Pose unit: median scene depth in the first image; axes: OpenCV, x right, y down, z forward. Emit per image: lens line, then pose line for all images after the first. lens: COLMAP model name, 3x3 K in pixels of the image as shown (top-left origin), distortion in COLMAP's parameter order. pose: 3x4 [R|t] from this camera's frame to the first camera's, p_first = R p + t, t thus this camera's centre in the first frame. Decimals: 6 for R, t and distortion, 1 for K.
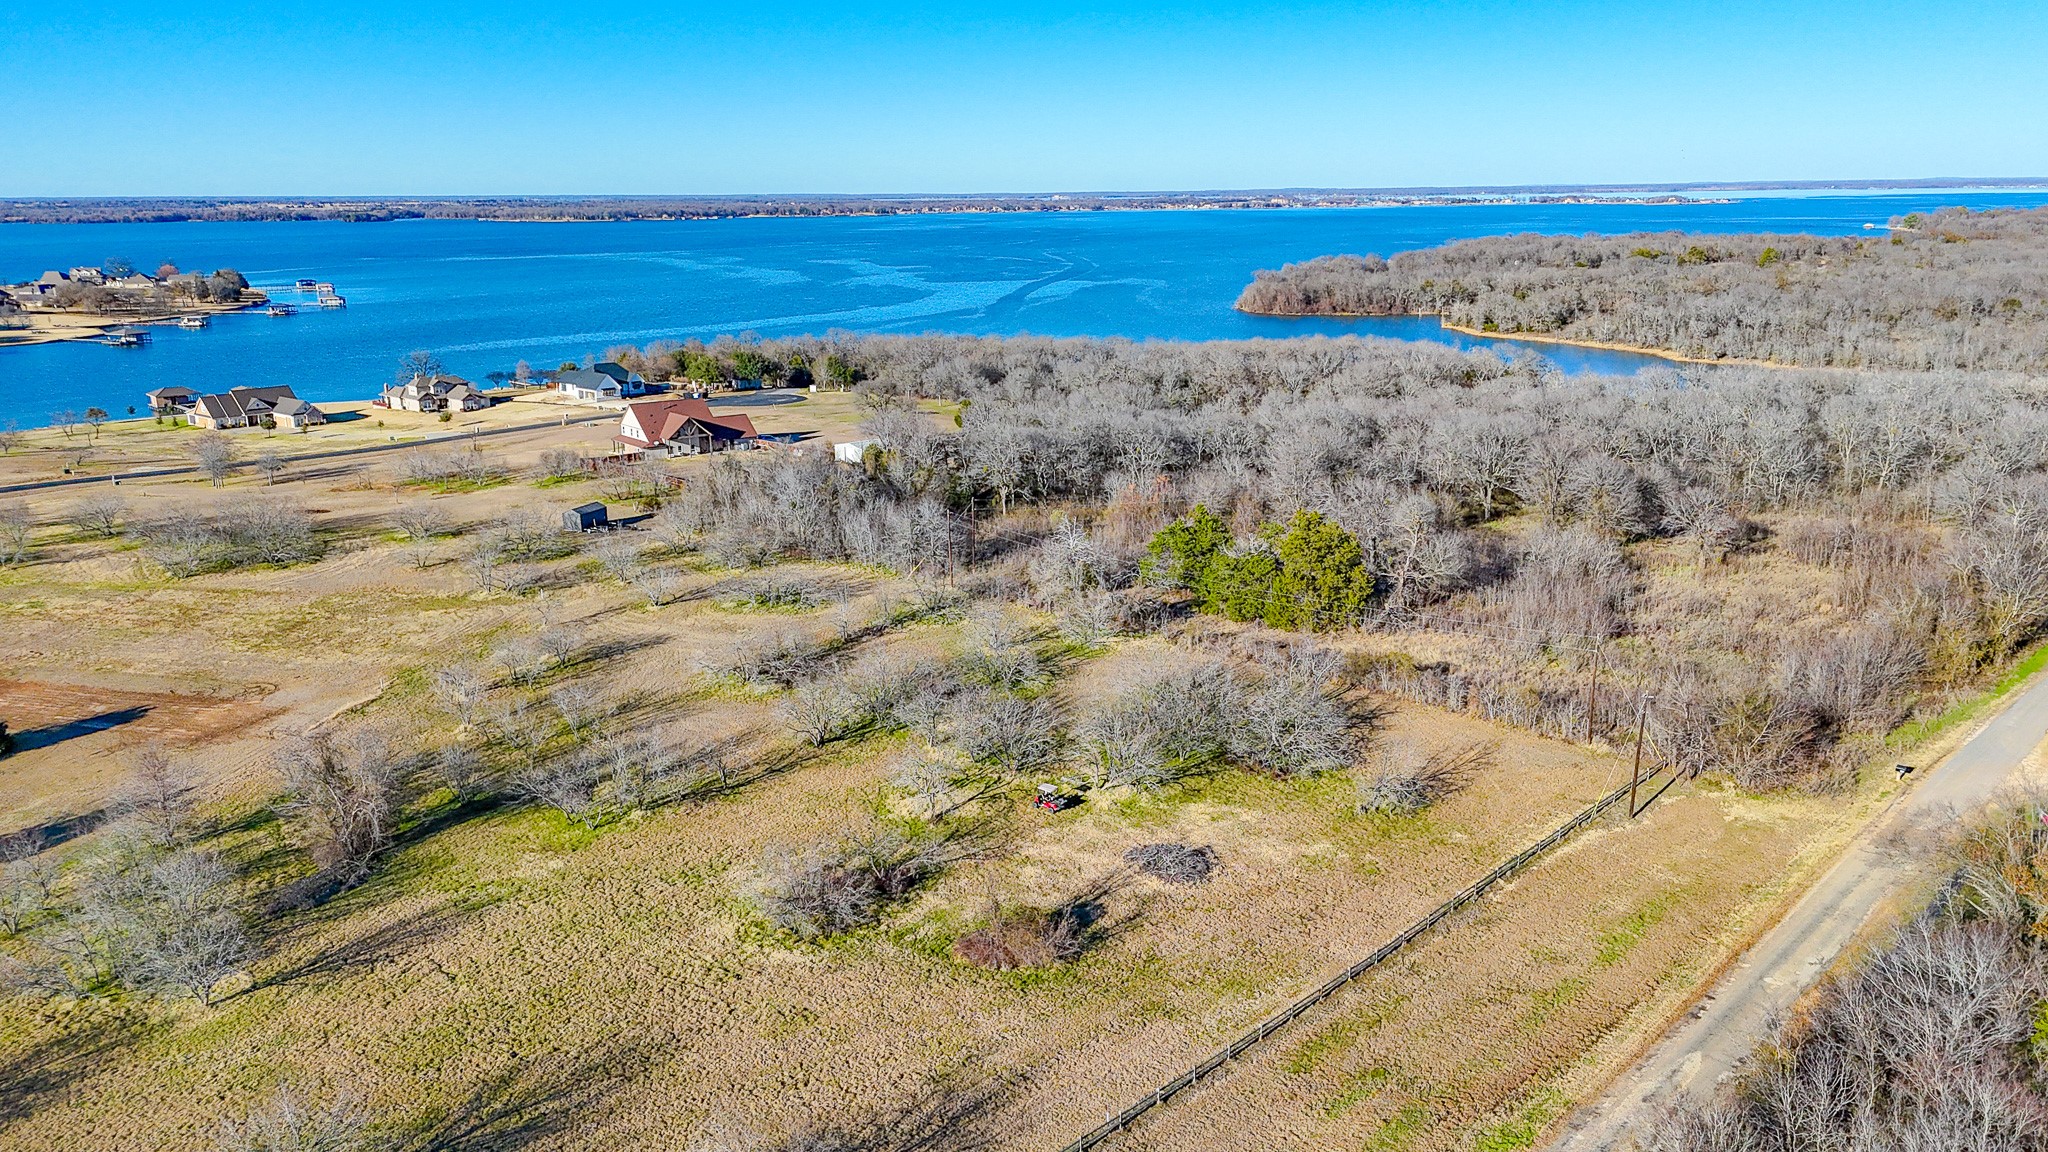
lens RADIAL K [[1536.3, 0, 1029.3], [0, 1536.3, 581.5], [0, 0, 1]] dist [0.079027, -0.080126]
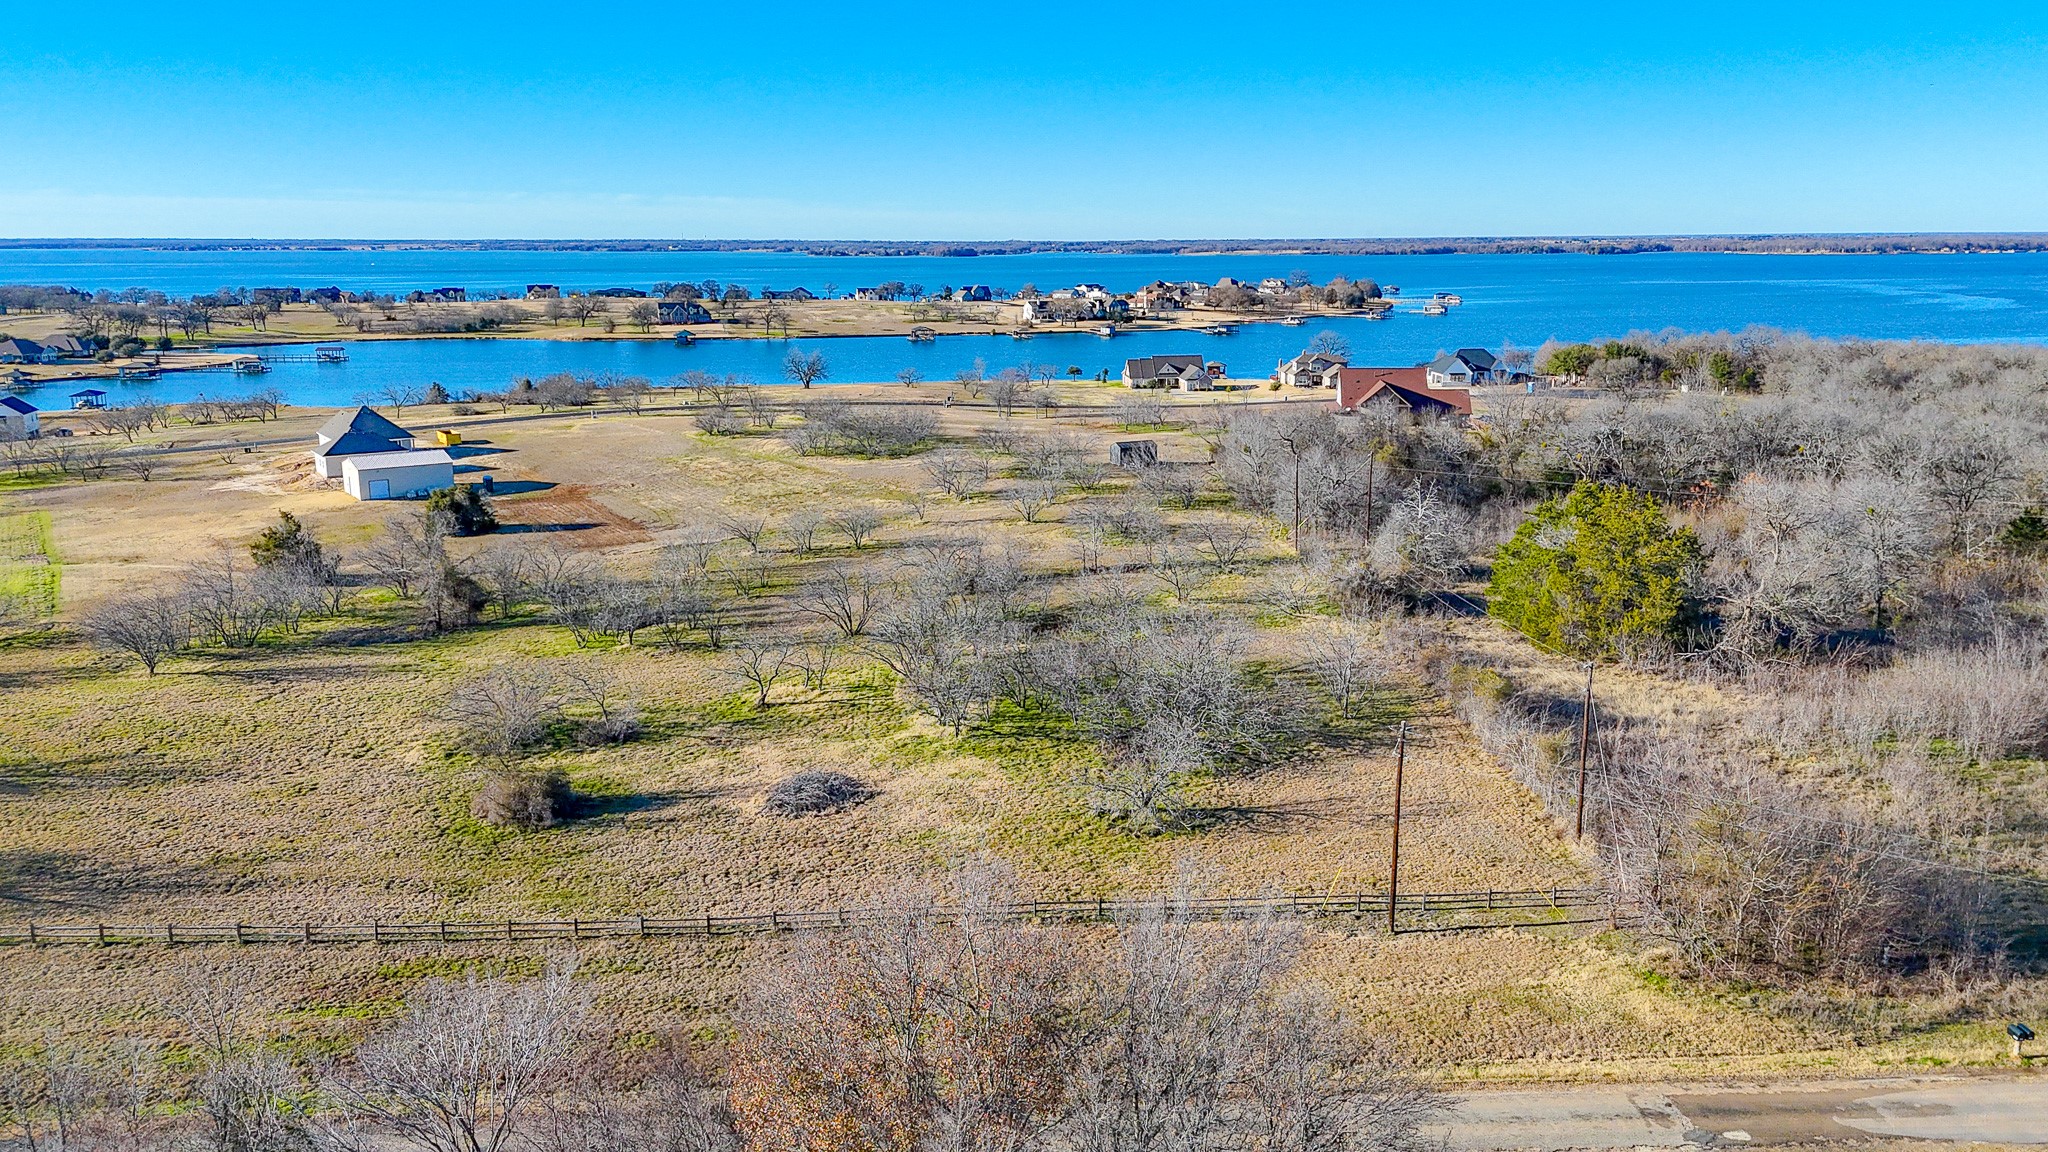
lens RADIAL K [[1536.3, 0, 1019.8], [0, 1536.3, 587.7], [0, 0, 1]] dist [0.079027, -0.080126]
pose [[0.713983, 0.162070, -0.681147, 0.451841], [-0.176176, 0.983126, 0.049254, 0.010441], [0.677635, 0.084835, 0.730488, 0.300885]]
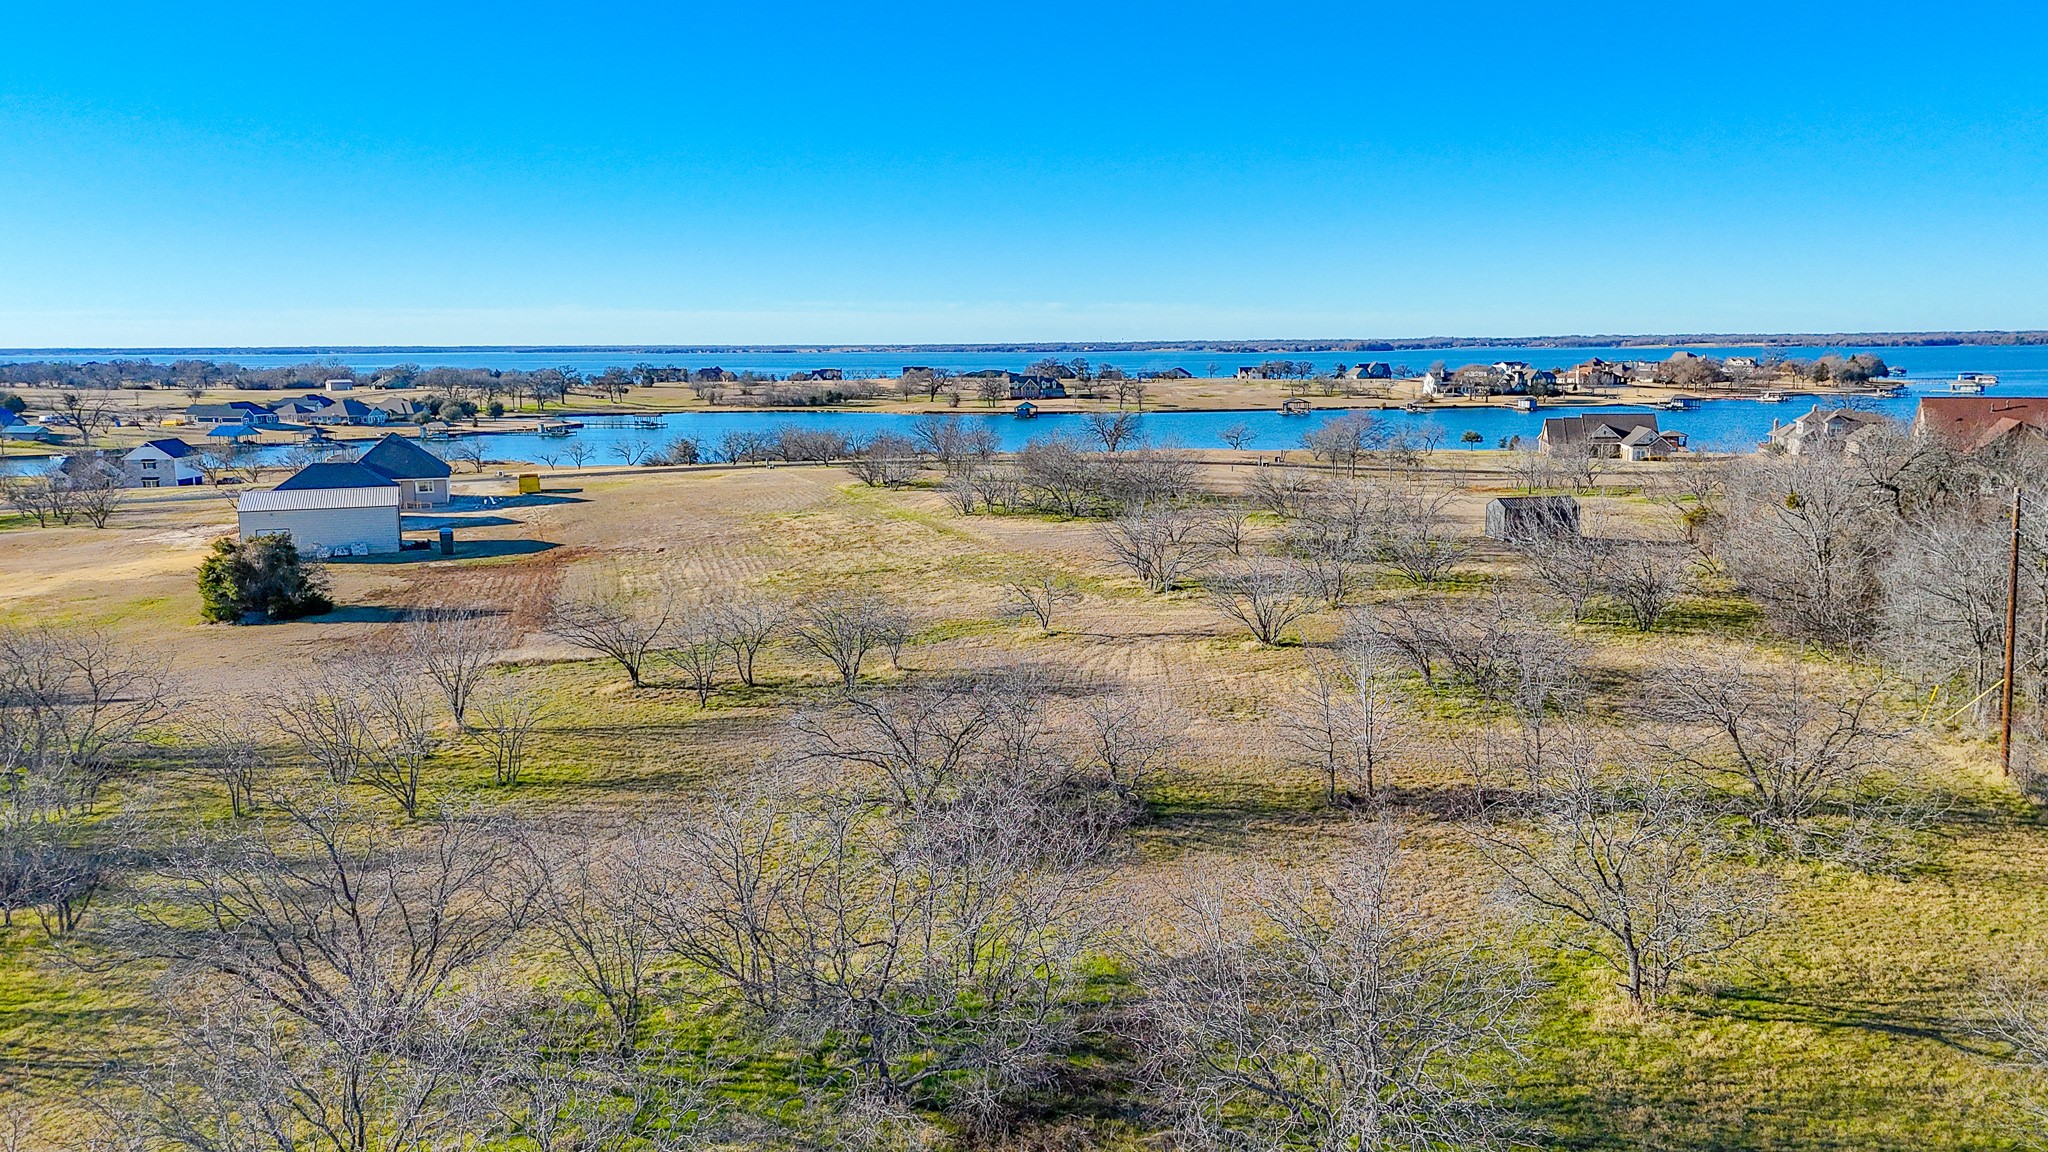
lens RADIAL K [[1536.3, 0, 1021.8], [0, 1536.3, 585.5], [0, 0, 1]] dist [0.079027, -0.080126]
pose [[0.507390, 0.139622, -0.850330, 0.103973], [-0.209792, 0.977110, 0.035256, -0.001456], [0.835789, 0.160504, 0.525068, 0.744250]]
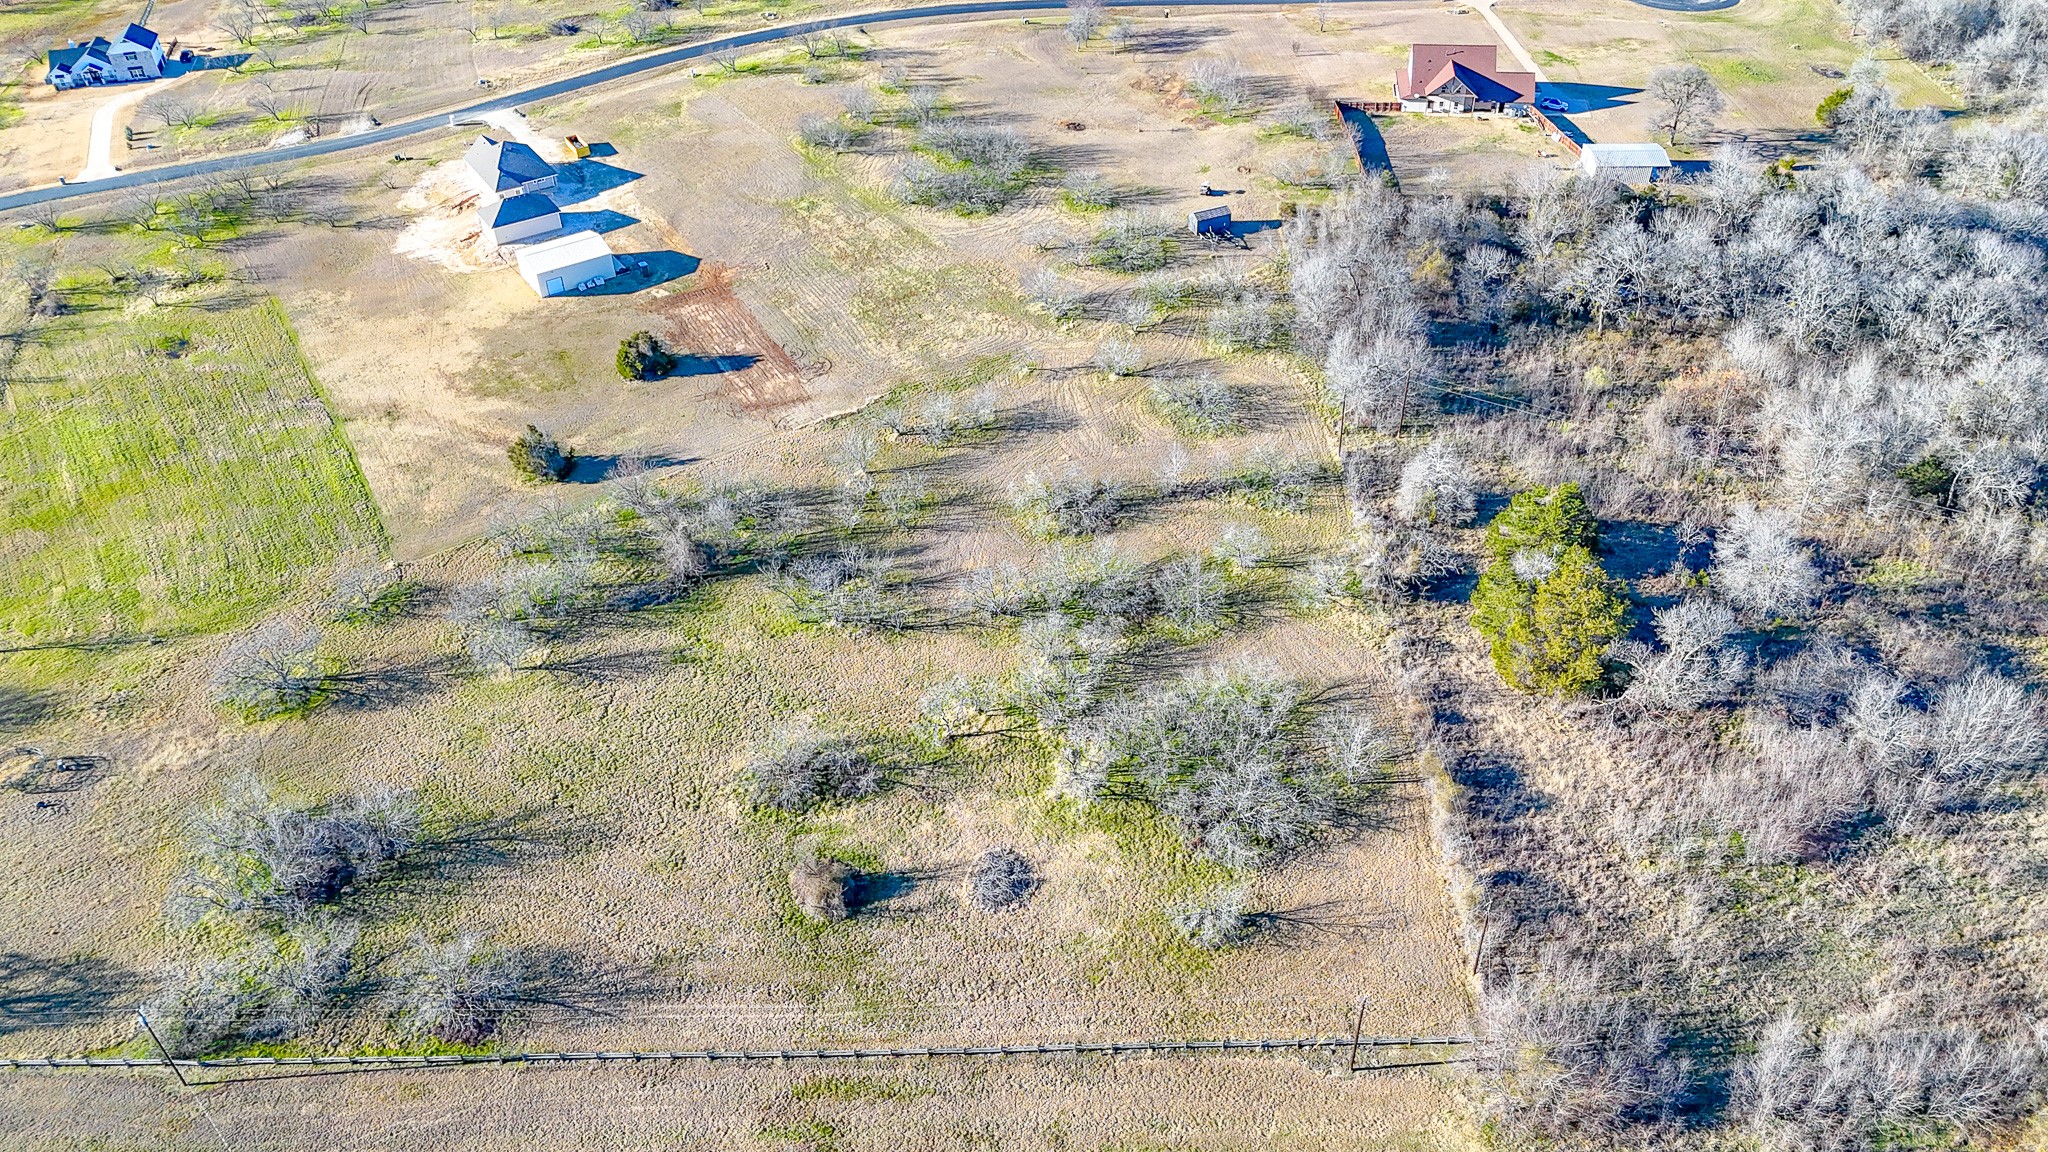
lens RADIAL K [[1536.3, 0, 1017.1], [0, 1536.3, 578.6], [0, 0, 1]] dist [0.079027, -0.080126]
pose [[0.694913, 0.439652, -0.569036, 0.462867], [-0.159338, 0.865796, 0.474351, -0.414962], [0.701218, -0.238963, 0.671706, 0.130257]]
